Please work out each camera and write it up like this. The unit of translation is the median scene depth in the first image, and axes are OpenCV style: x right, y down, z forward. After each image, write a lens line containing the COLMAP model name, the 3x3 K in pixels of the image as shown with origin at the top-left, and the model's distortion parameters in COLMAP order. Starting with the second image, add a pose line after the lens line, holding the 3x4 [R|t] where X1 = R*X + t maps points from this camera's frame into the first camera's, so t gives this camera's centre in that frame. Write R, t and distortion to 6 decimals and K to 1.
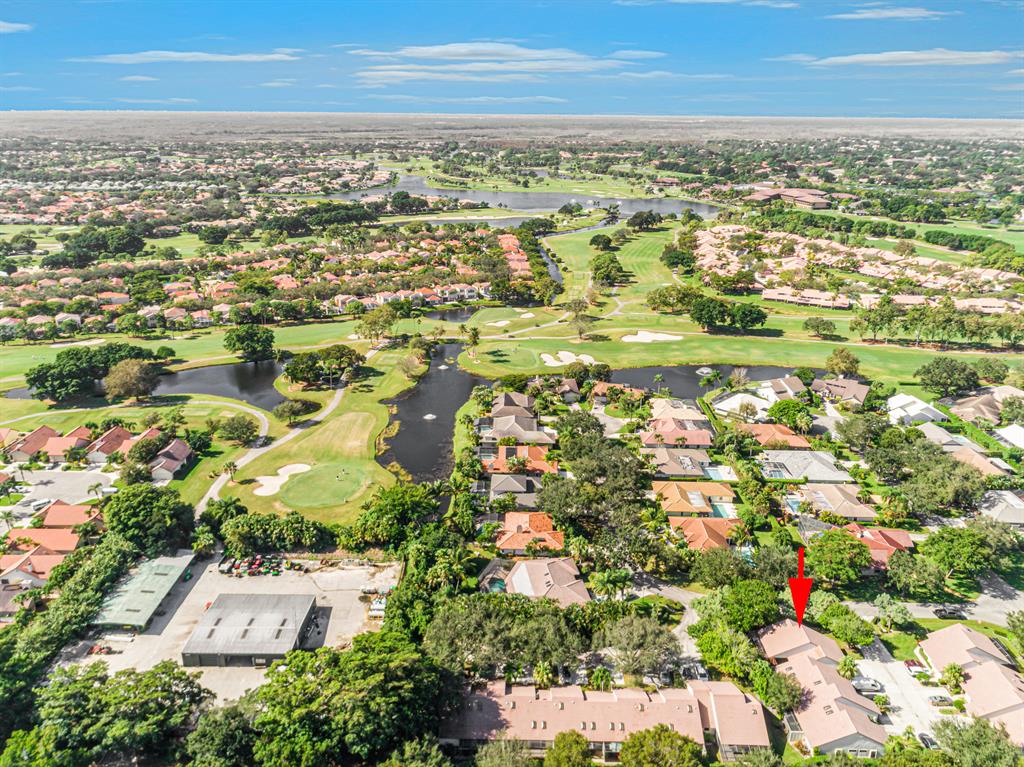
lens RADIAL K [[771.6, 0, 512.0], [0, 771.6, 383.5], [0, 0, 1]] dist [0.030369, 0.003728]
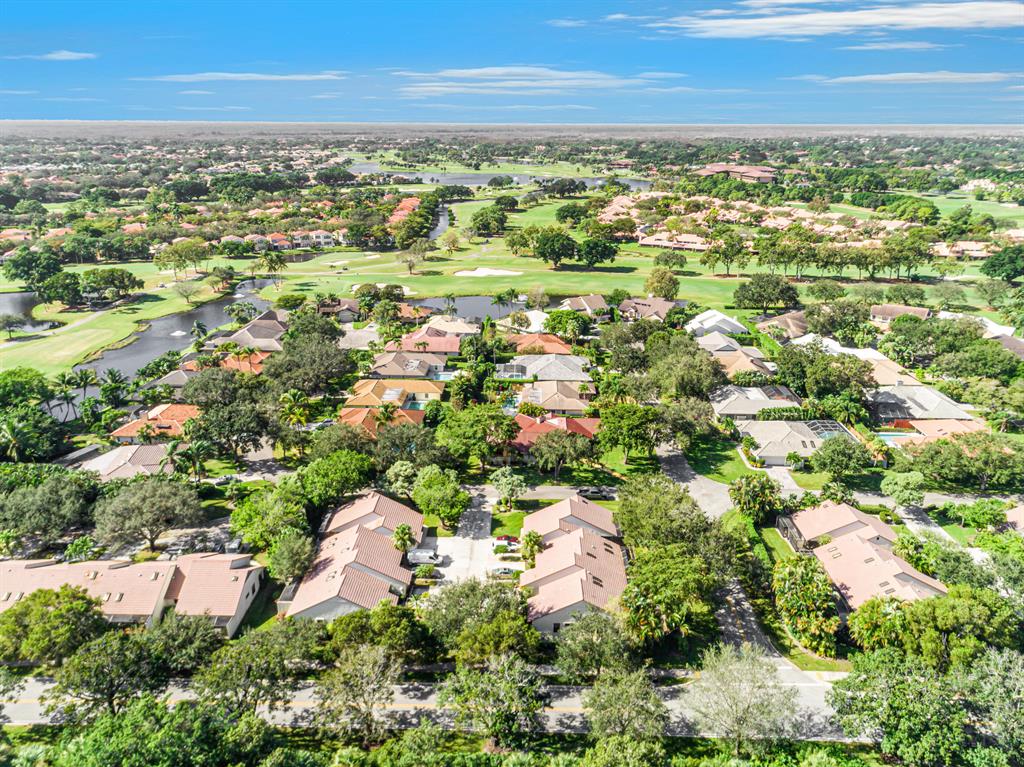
lens RADIAL K [[771.6, 0, 512.0], [0, 771.6, 383.5], [0, 0, 1]] dist [0.030369, 0.003728]
pose [[0.999902, -0.002110, -0.013860, 0.144130], [0.001930, 0.999914, -0.012982, 0.055644], [0.013886, 0.012954, 0.999820, 0.049408]]
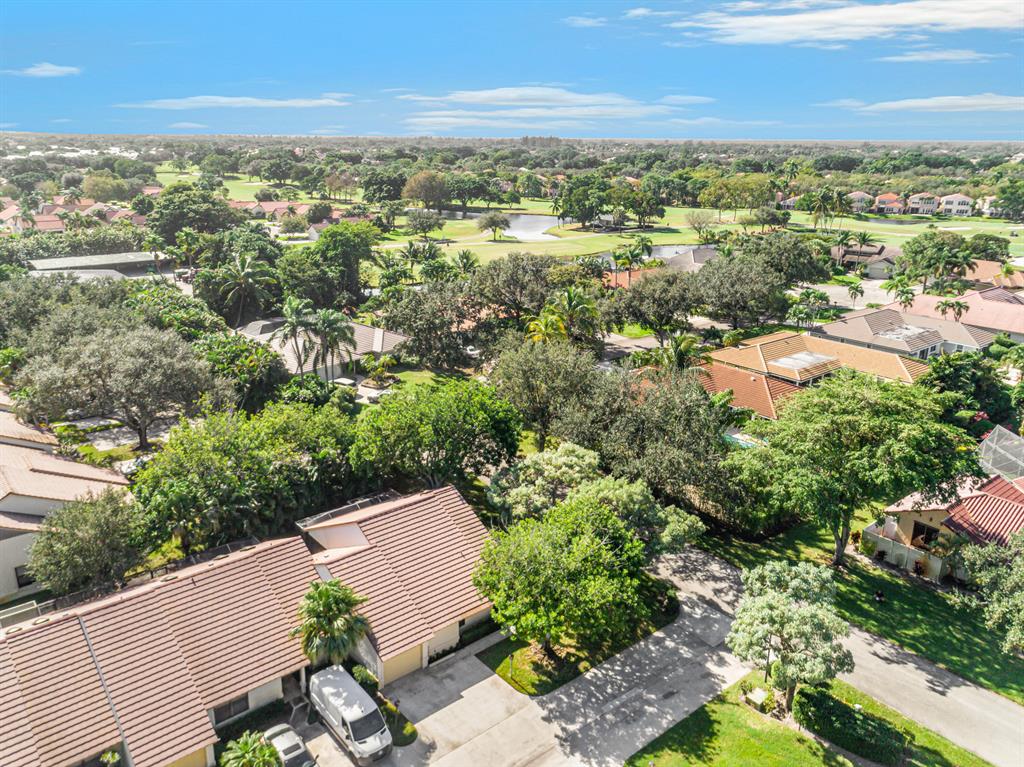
lens RADIAL K [[771.6, 0, 512.0], [0, 771.6, 383.5], [0, 0, 1]] dist [0.030369, 0.003728]
pose [[0.652526, 0.228957, -0.722349, 0.167566], [-0.259904, 0.963059, 0.070471, 0.064986], [0.711800, 0.141757, 0.687928, 0.220383]]
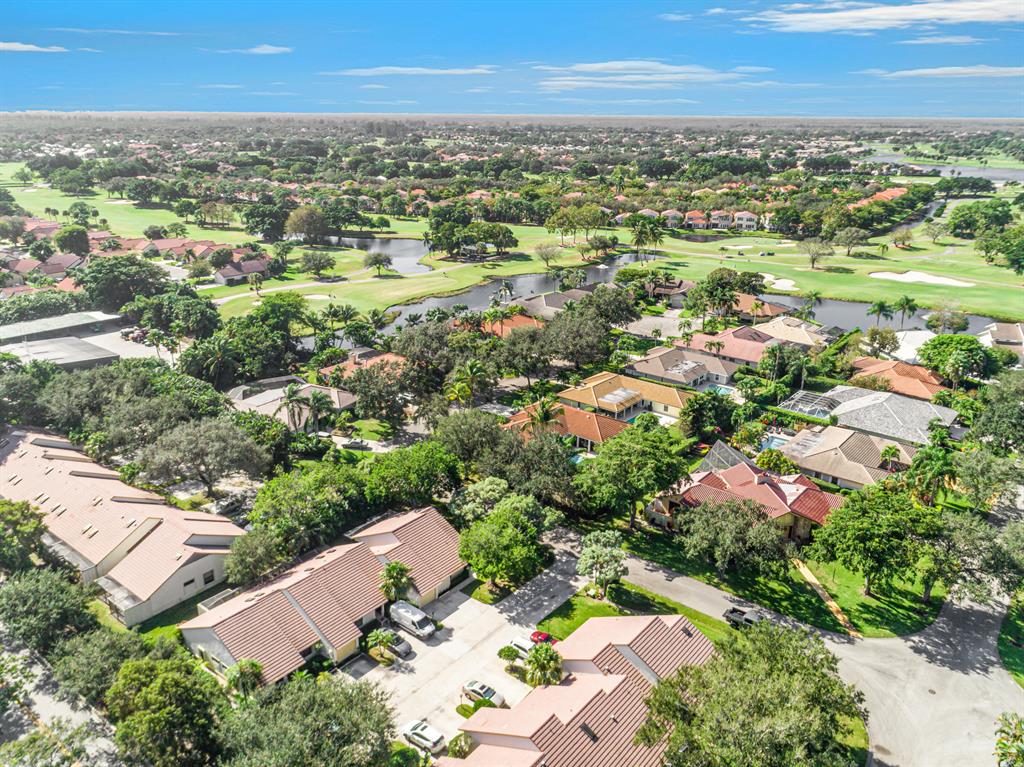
lens RADIAL K [[771.6, 0, 512.0], [0, 771.6, 383.5], [0, 0, 1]] dist [0.030369, 0.003728]
pose [[0.786762, 0.204009, -0.582569, 0.207248], [-0.210407, 0.975916, 0.057600, 0.044882], [0.580289, 0.077259, 0.810738, 0.149808]]
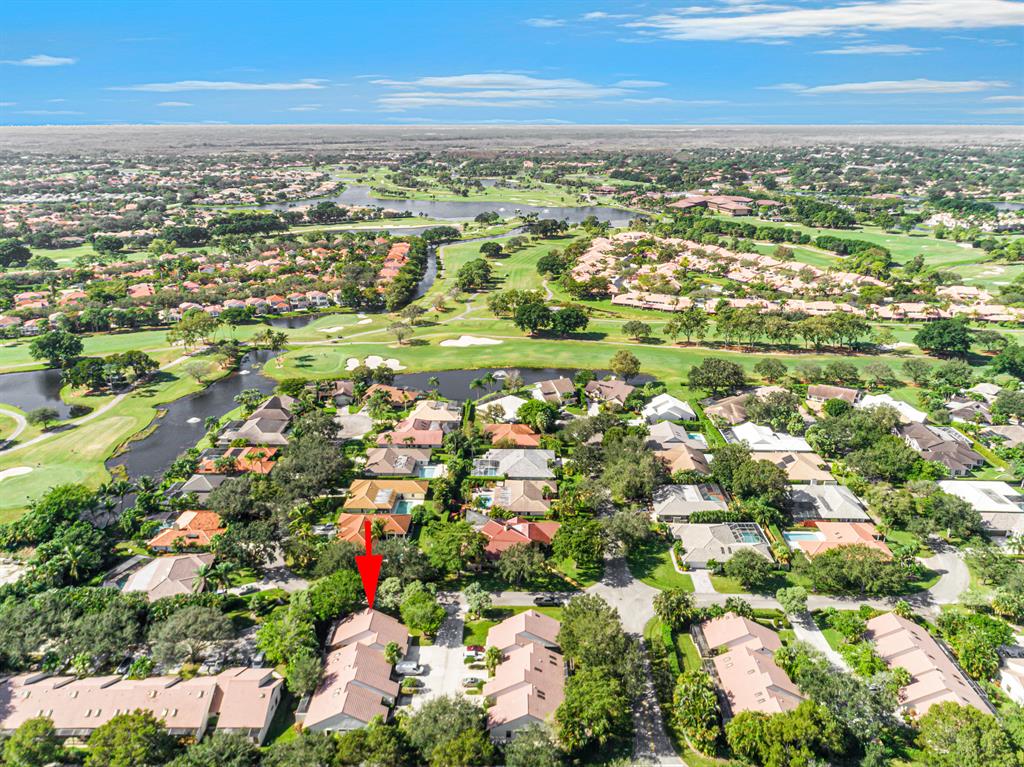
lens RADIAL K [[771.6, 0, 512.0], [0, 771.6, 383.5], [0, 0, 1]] dist [0.030369, 0.003728]
pose [[0.999961, -0.008128, -0.003595, 0.154681], [0.008084, 0.999894, -0.012096, 0.005174], [0.003693, 0.012066, 0.999920, -0.009563]]
